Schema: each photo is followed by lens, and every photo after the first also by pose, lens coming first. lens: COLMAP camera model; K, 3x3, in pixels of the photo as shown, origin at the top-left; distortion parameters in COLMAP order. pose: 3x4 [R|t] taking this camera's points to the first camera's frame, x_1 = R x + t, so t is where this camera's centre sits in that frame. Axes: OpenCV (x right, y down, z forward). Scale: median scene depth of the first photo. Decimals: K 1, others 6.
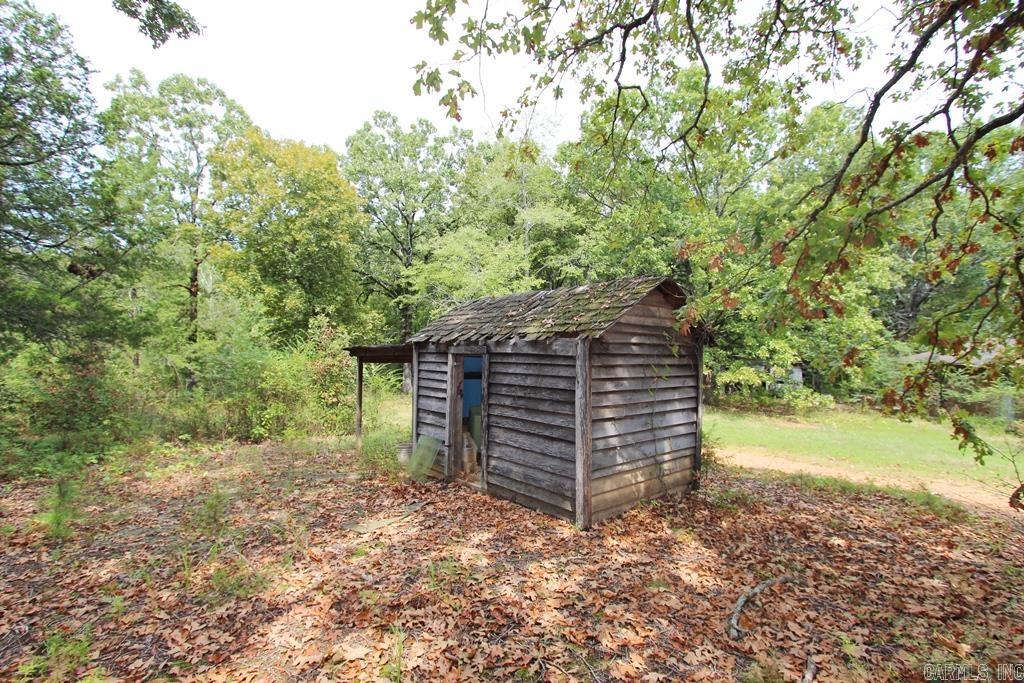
lens RADIAL K [[473.2, 0, 511.1], [0, 473.2, 349.0], [0, 0, 1]] dist [-0.021203, 0.004271]
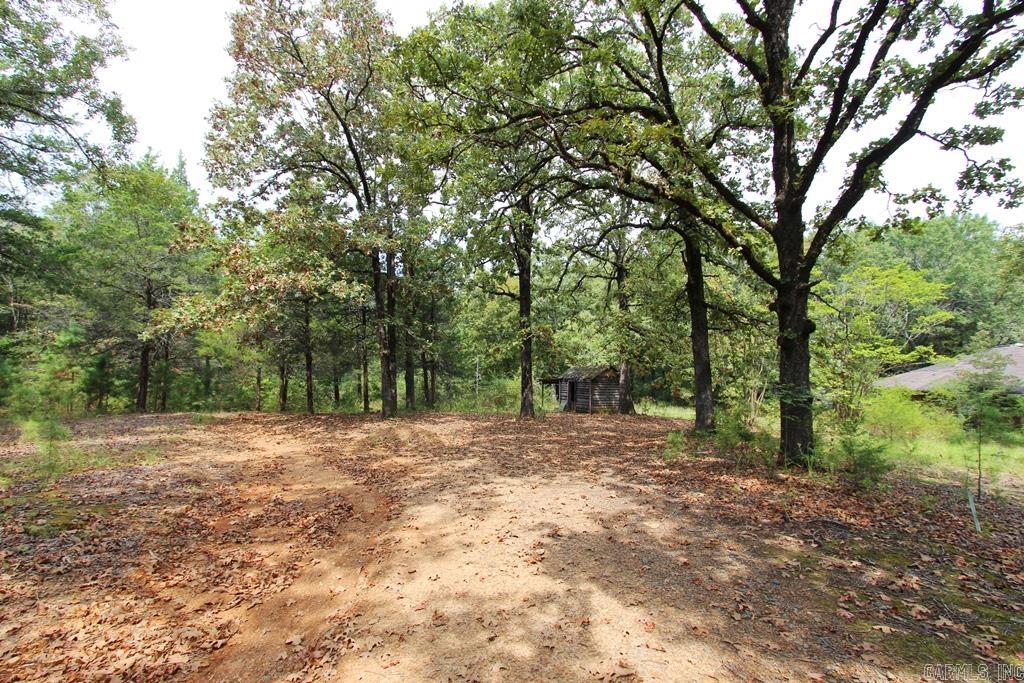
lens RADIAL K [[473.2, 0, 511.1], [0, 473.2, 349.0], [0, 0, 1]] dist [-0.021203, 0.004271]
pose [[0.956900, -0.018750, -0.289811, 0.333514], [0.004101, 0.998687, -0.051070, -0.036467], [0.290388, 0.047680, 0.955720, -1.731042]]
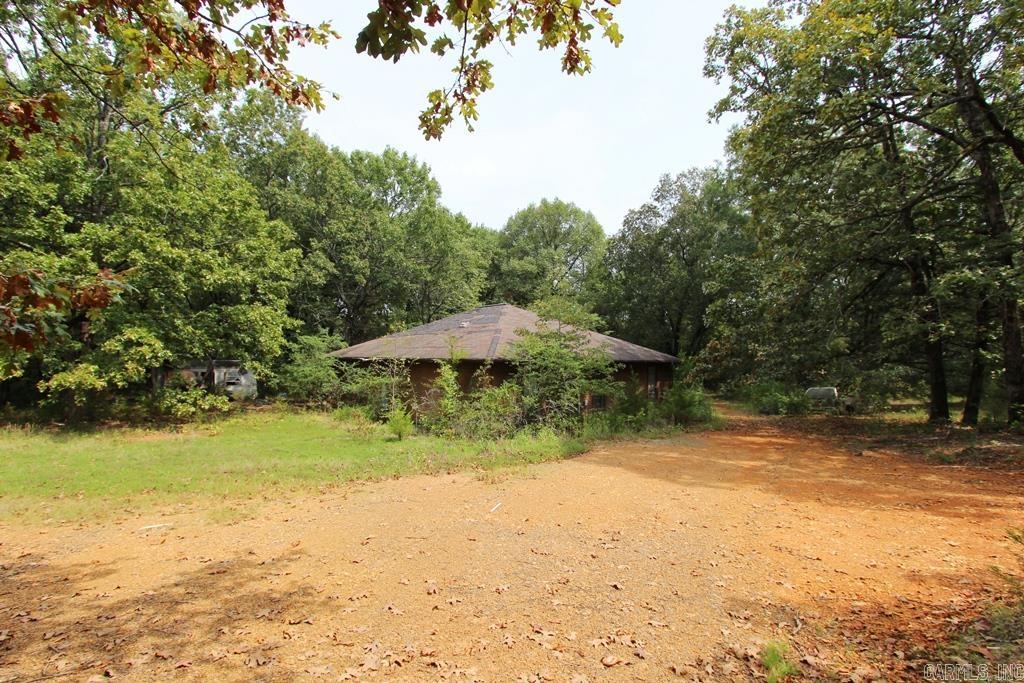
lens RADIAL K [[473.2, 0, 511.1], [0, 473.2, 349.0], [0, 0, 1]] dist [-0.021203, 0.004271]
pose [[0.599156, 0.007080, 0.800601, 0.523780], [-0.001010, 0.999967, -0.008087, 0.032239], [-0.800632, 0.004037, 0.599143, 0.102992]]
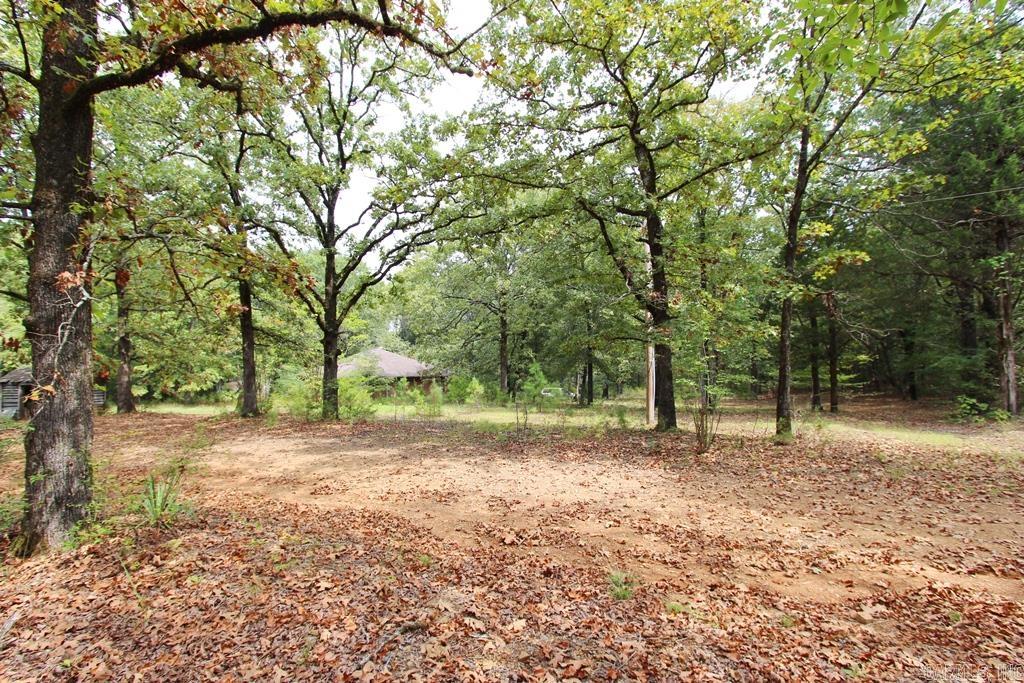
lens RADIAL K [[473.2, 0, 511.1], [0, 473.2, 349.0], [0, 0, 1]] dist [-0.021203, 0.004271]
pose [[0.675504, -0.002505, 0.737352, -0.111120], [0.020648, 0.999666, -0.015520, -0.075629], [-0.737067, 0.025708, 0.675330, -2.268310]]
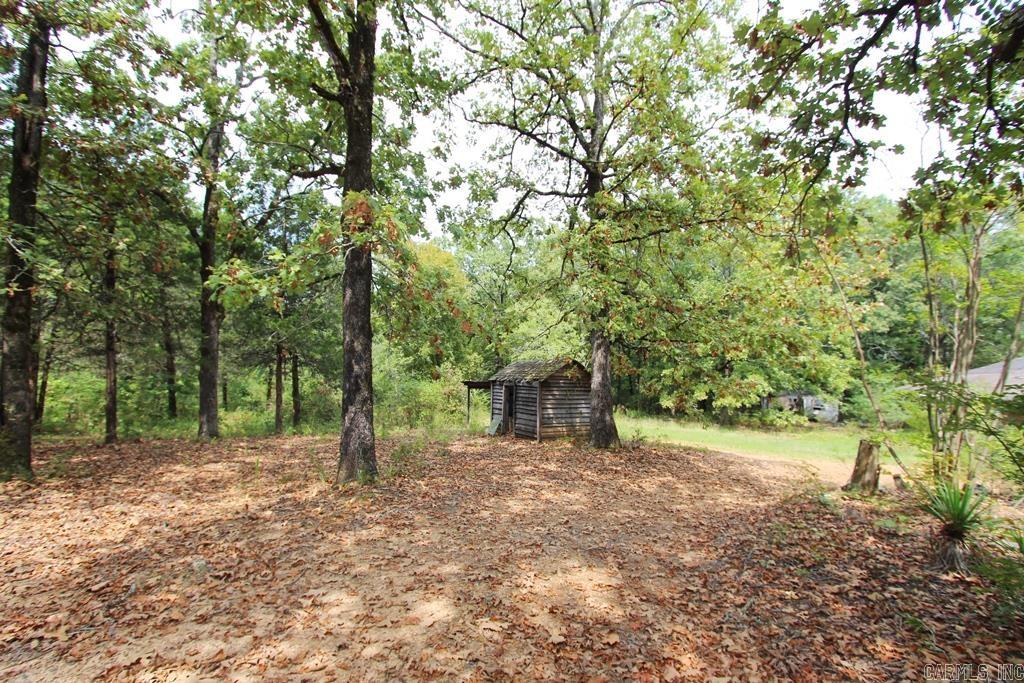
lens RADIAL K [[473.2, 0, 511.1], [0, 473.2, 349.0], [0, 0, 1]] dist [-0.021203, 0.004271]
pose [[0.978757, -0.007765, -0.204876, 0.239266], [-0.003958, 0.998381, -0.056747, -0.022666], [0.204985, 0.056352, 0.977141, -0.827374]]
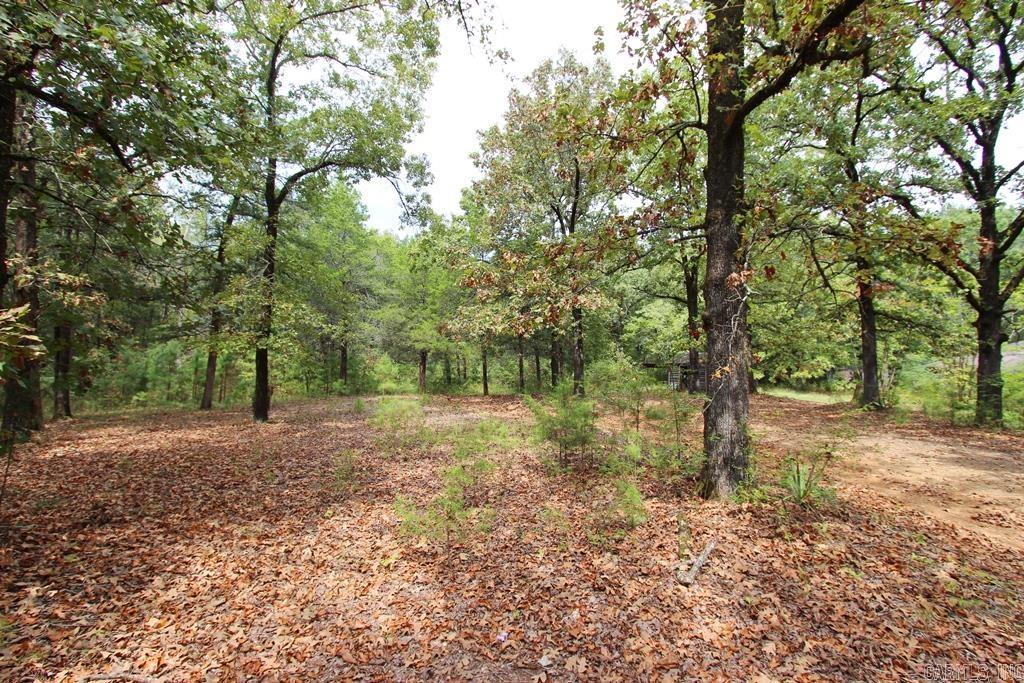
lens RADIAL K [[473.2, 0, 511.1], [0, 473.2, 349.0], [0, 0, 1]] dist [-0.021203, 0.004271]
pose [[0.949346, -0.014049, -0.313918, -0.131401], [0.011384, 0.999882, -0.010319, -0.075124], [0.314026, 0.006223, 0.949394, -2.256314]]
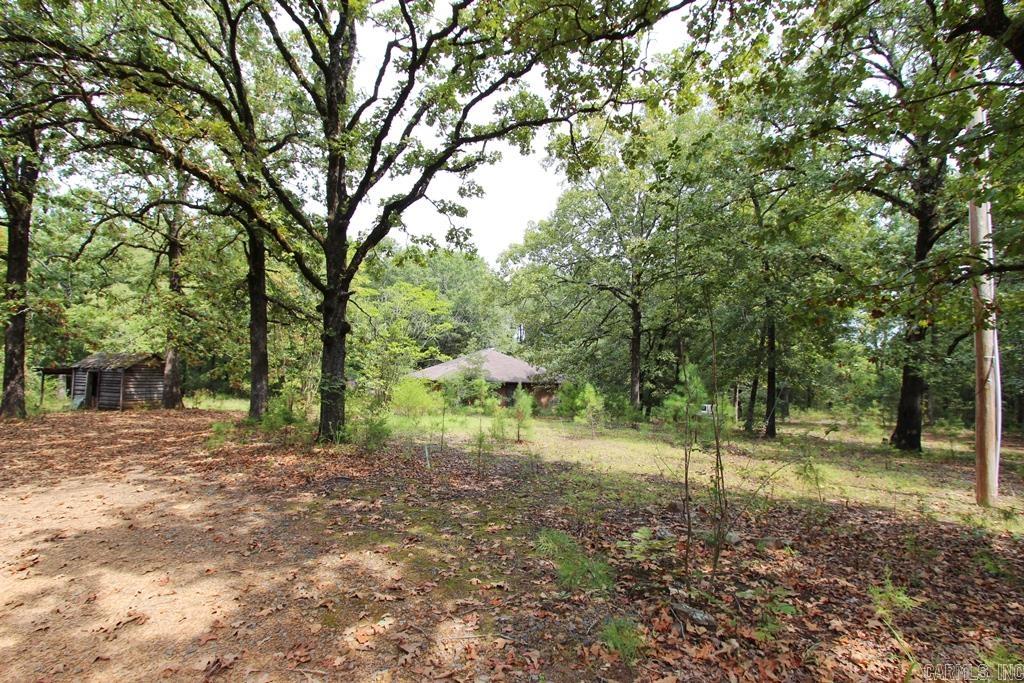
lens RADIAL K [[473.2, 0, 511.1], [0, 473.2, 349.0], [0, 0, 1]] dist [-0.021203, 0.004271]
pose [[0.847097, 0.030474, 0.530564, 0.351990], [-0.012705, 0.999230, -0.037108, -0.035712], [-0.531286, 0.024693, 0.846832, -1.816775]]
